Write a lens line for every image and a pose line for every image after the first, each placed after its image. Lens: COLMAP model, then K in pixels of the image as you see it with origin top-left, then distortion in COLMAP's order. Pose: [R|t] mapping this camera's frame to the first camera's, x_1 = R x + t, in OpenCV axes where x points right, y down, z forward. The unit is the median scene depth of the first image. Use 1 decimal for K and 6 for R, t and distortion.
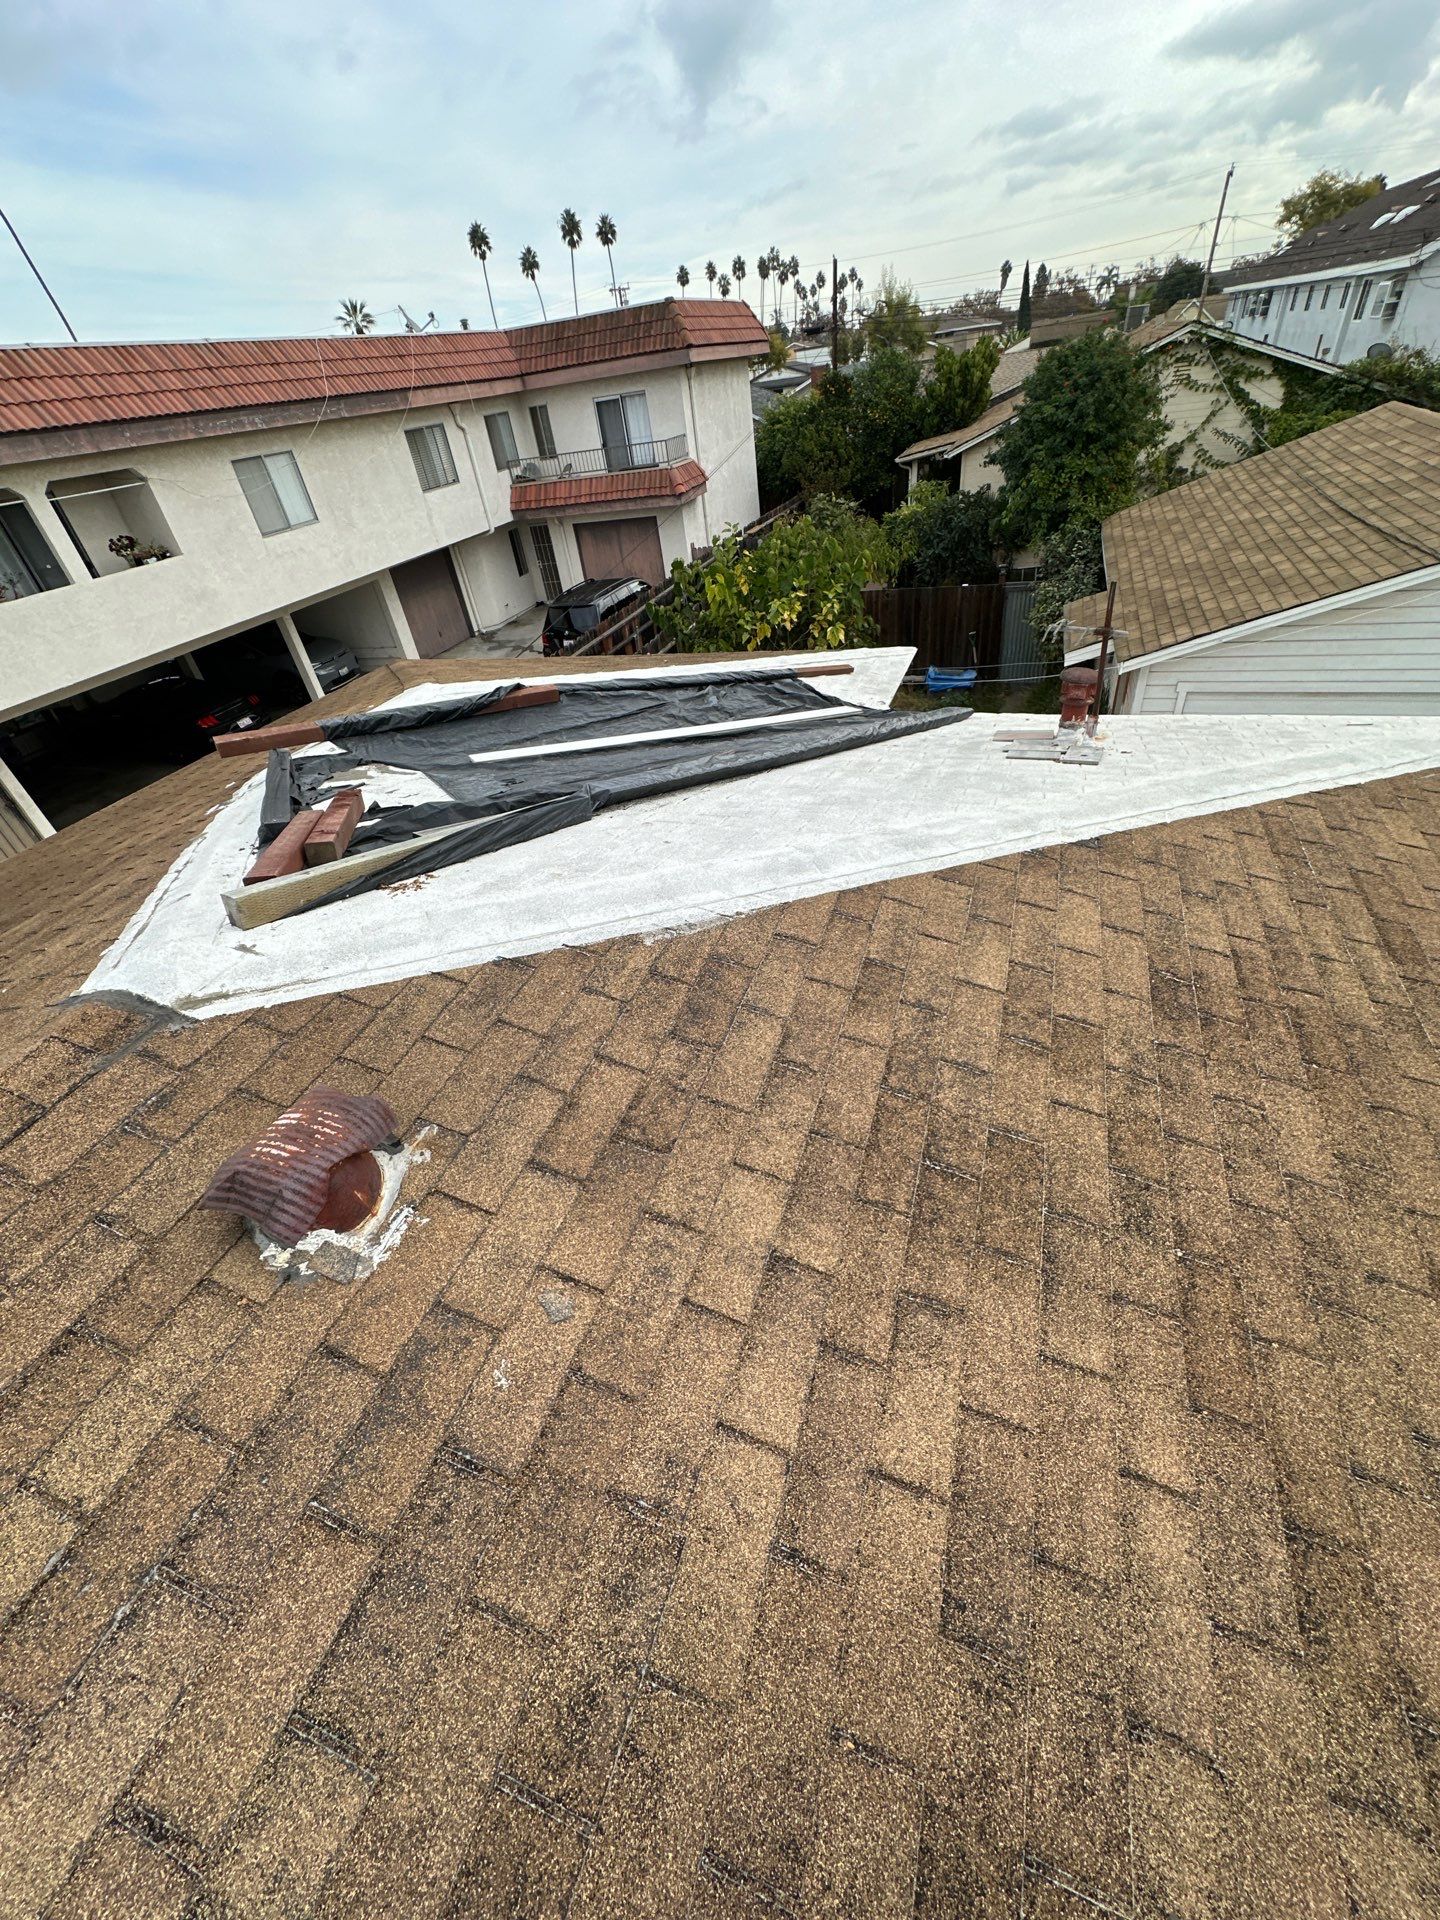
lens RADIAL K [[764.0, 0, 720.0], [0, 764.0, 960.0], [0, 0, 1]] dist [-0.003344, 0.000335]
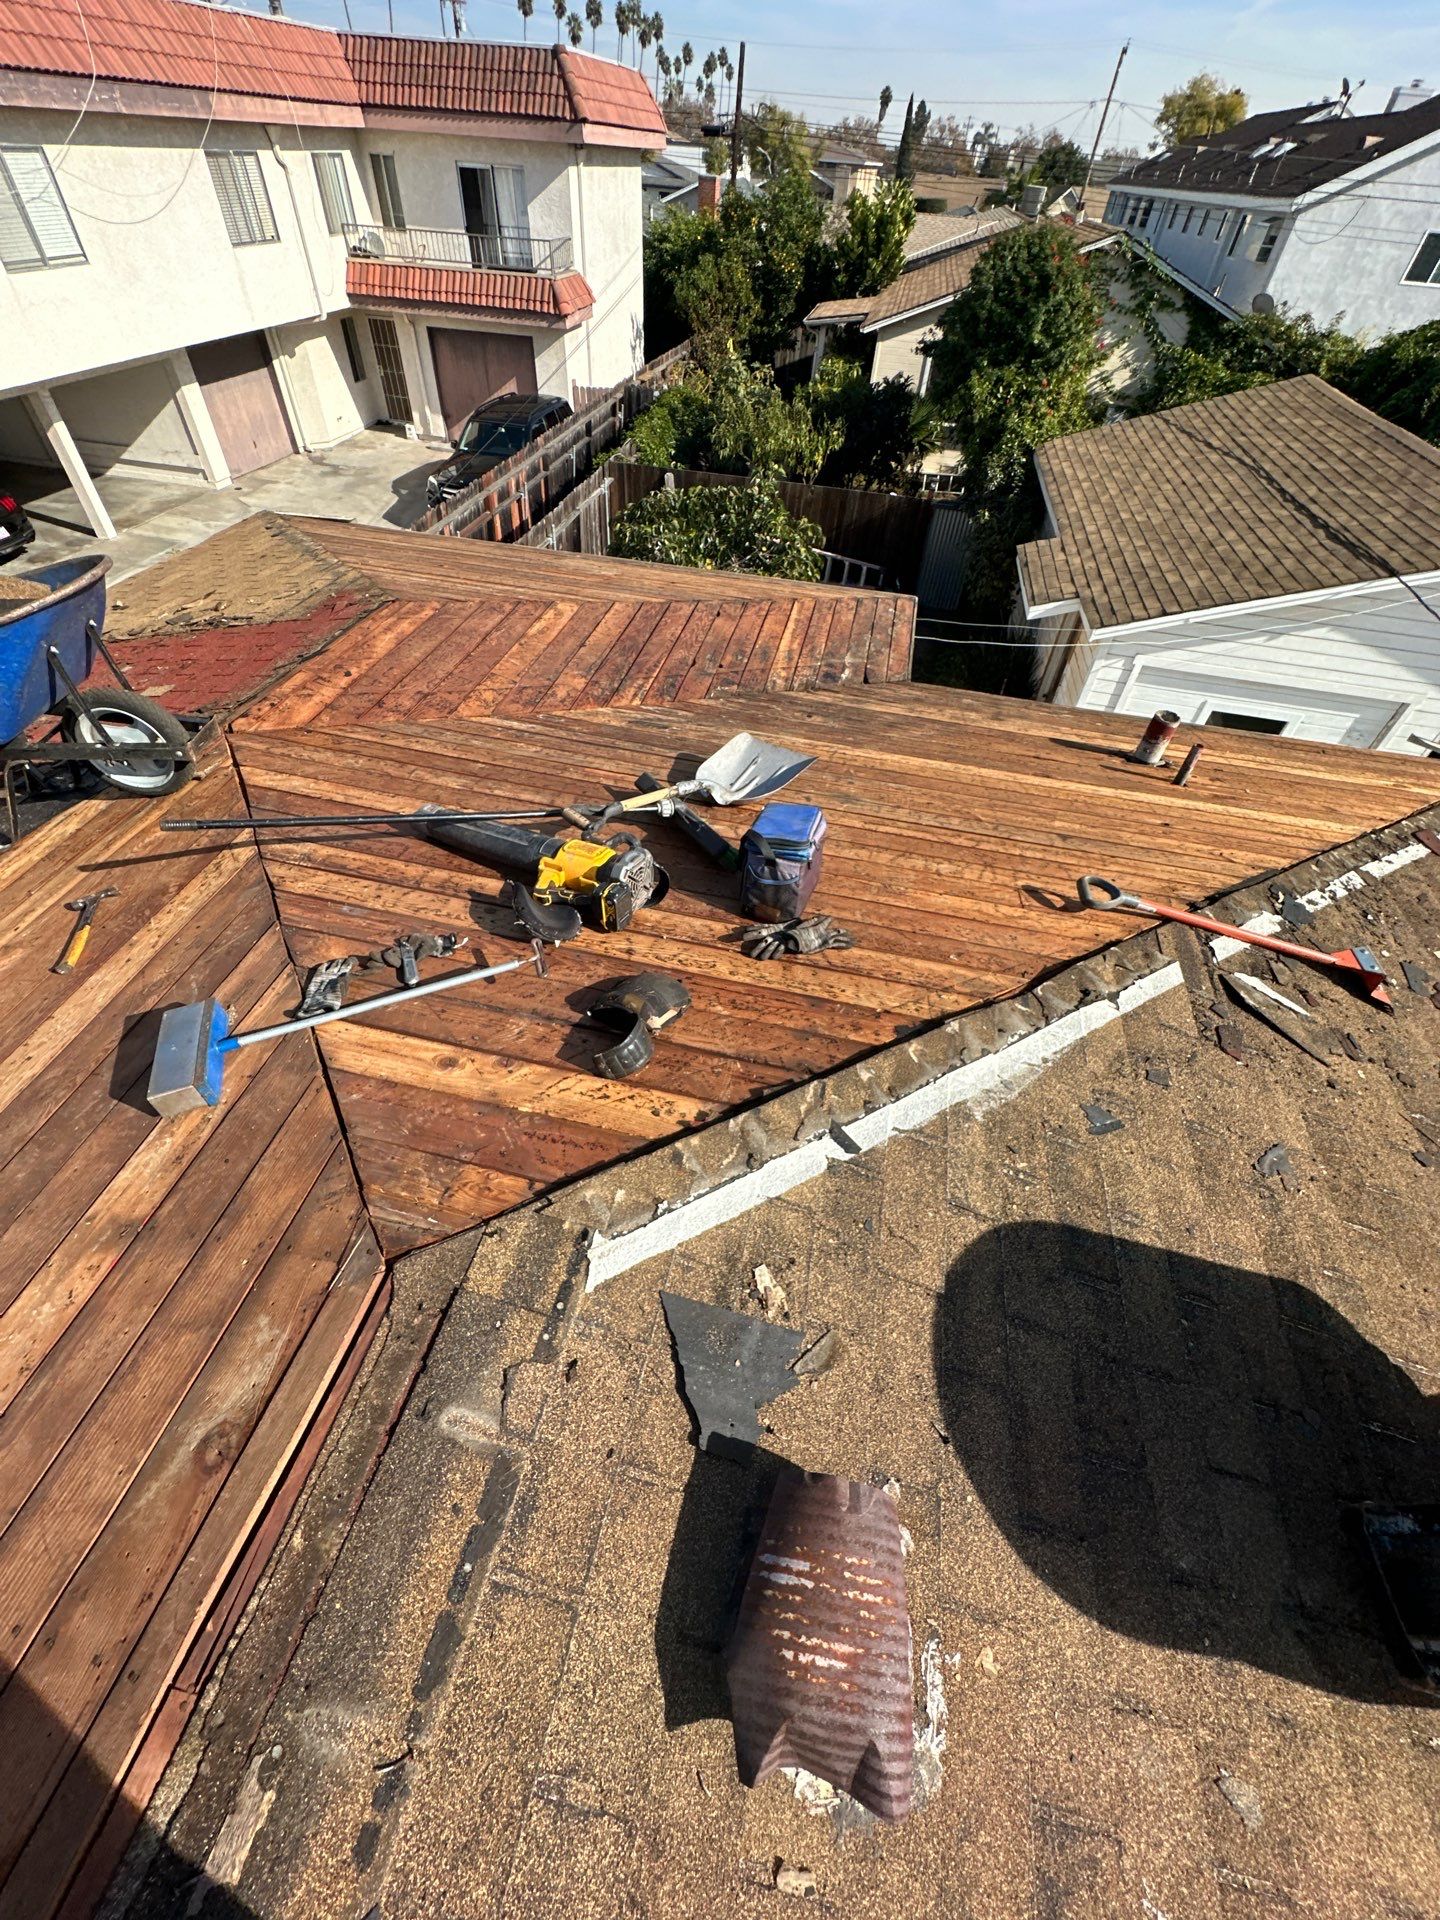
lens RADIAL K [[764.0, 0, 720.0], [0, 764.0, 960.0], [0, 0, 1]] dist [-0.003344, 0.000335]
pose [[0.974443, 0.019160, 0.223816, -0.056254], [-0.052598, 0.988119, 0.144408, -0.030106], [-0.218390, -0.152490, 0.963874, 0.031858]]
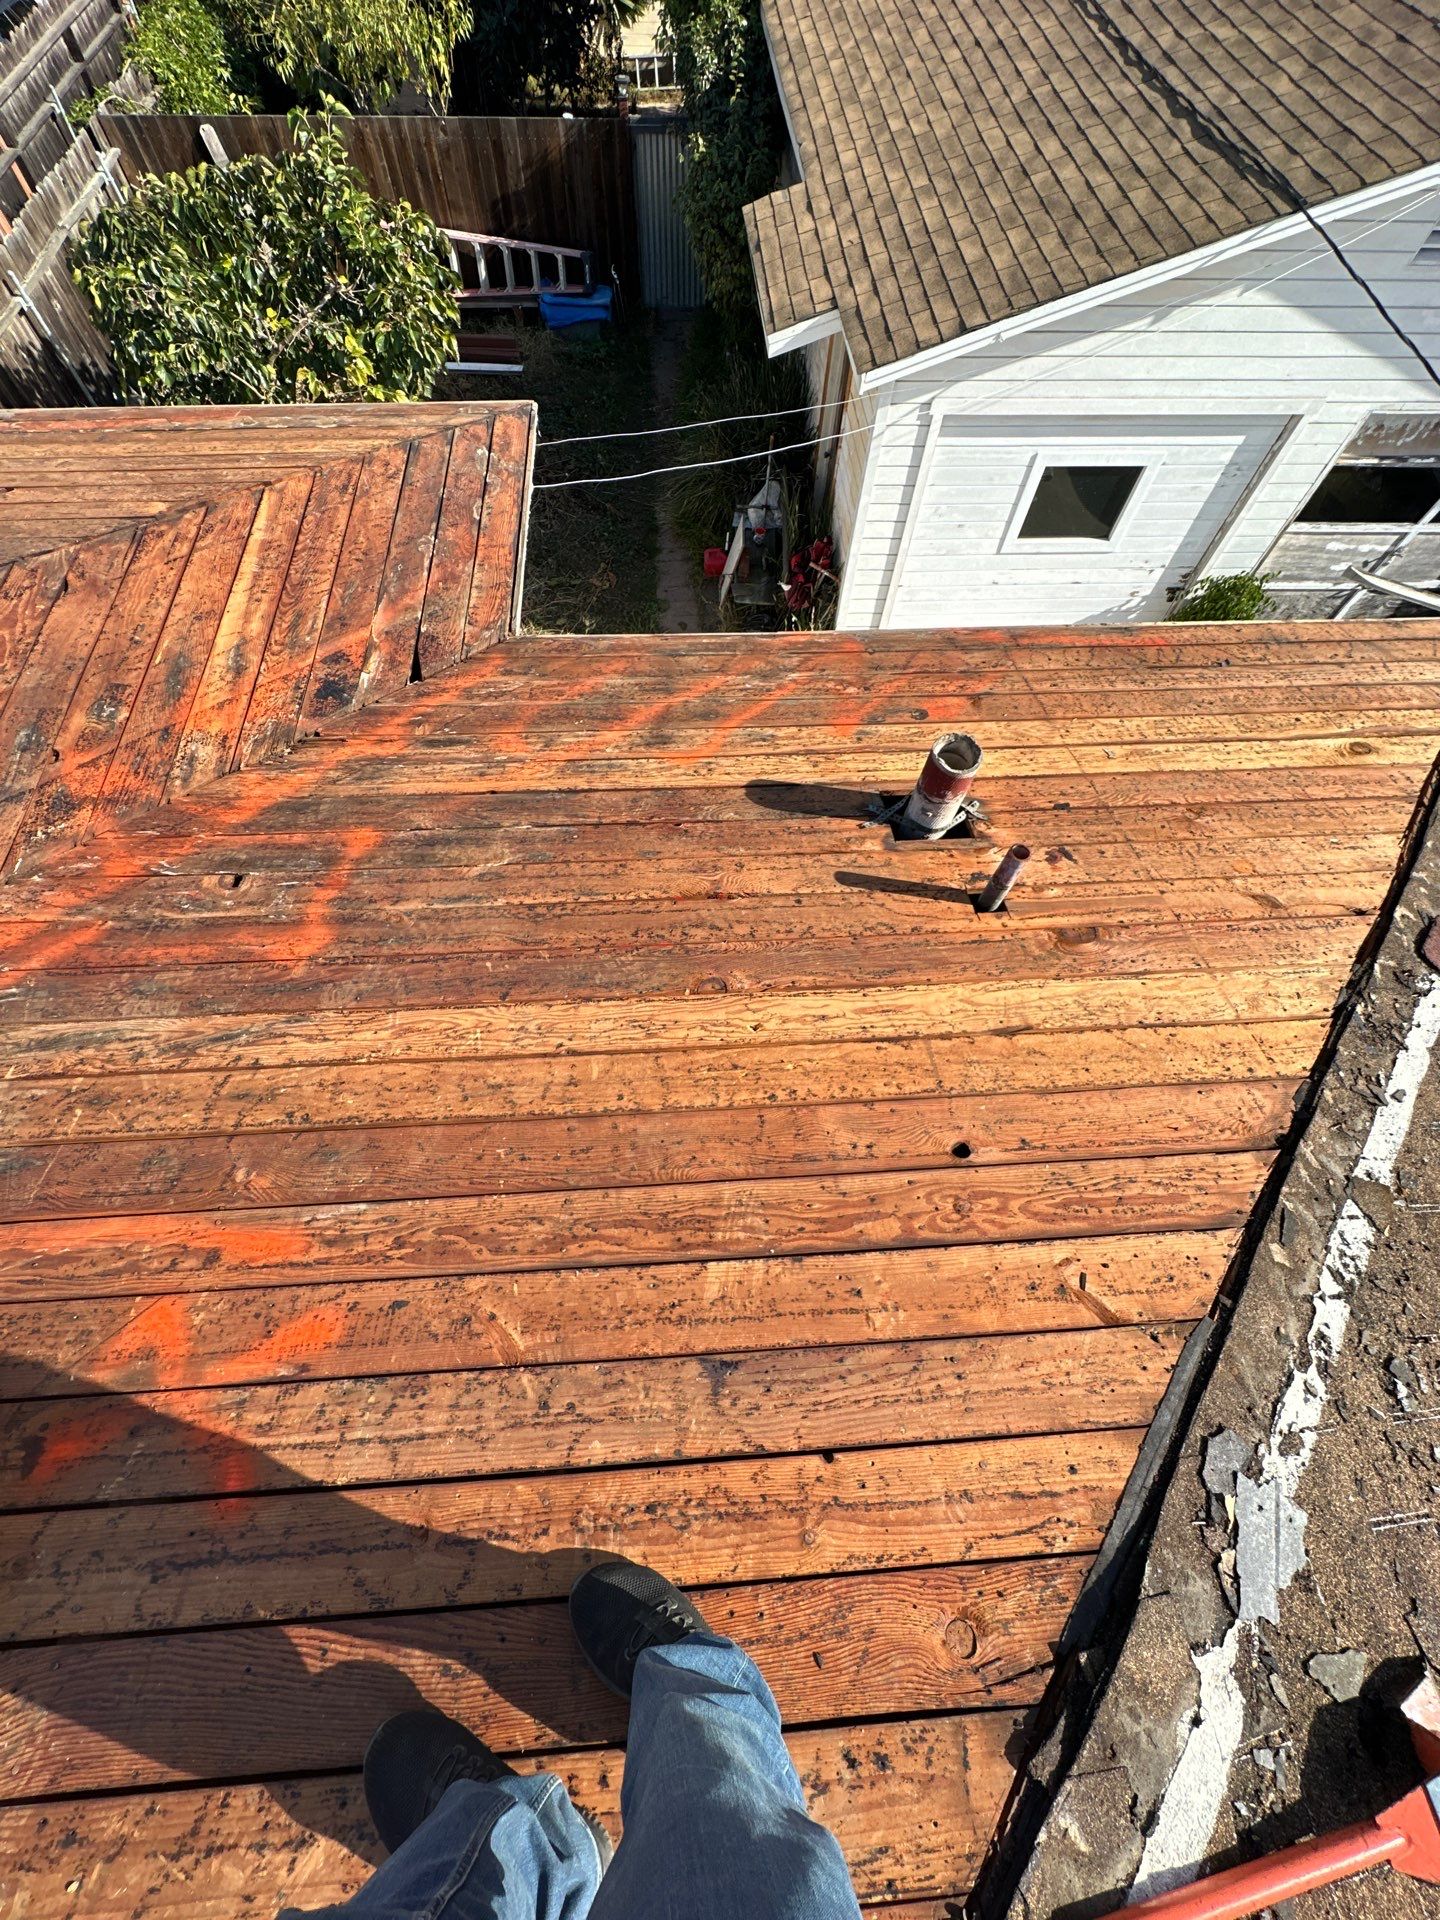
lens RADIAL K [[764.0, 0, 720.0], [0, 764.0, 960.0], [0, 0, 1]] dist [-0.003344, 0.000335]
pose [[0.907008, -0.286583, 0.308556, 0.032697], [0.132200, 0.889446, 0.437502, -0.090221], [-0.399825, -0.356027, 0.844621, 0.125061]]
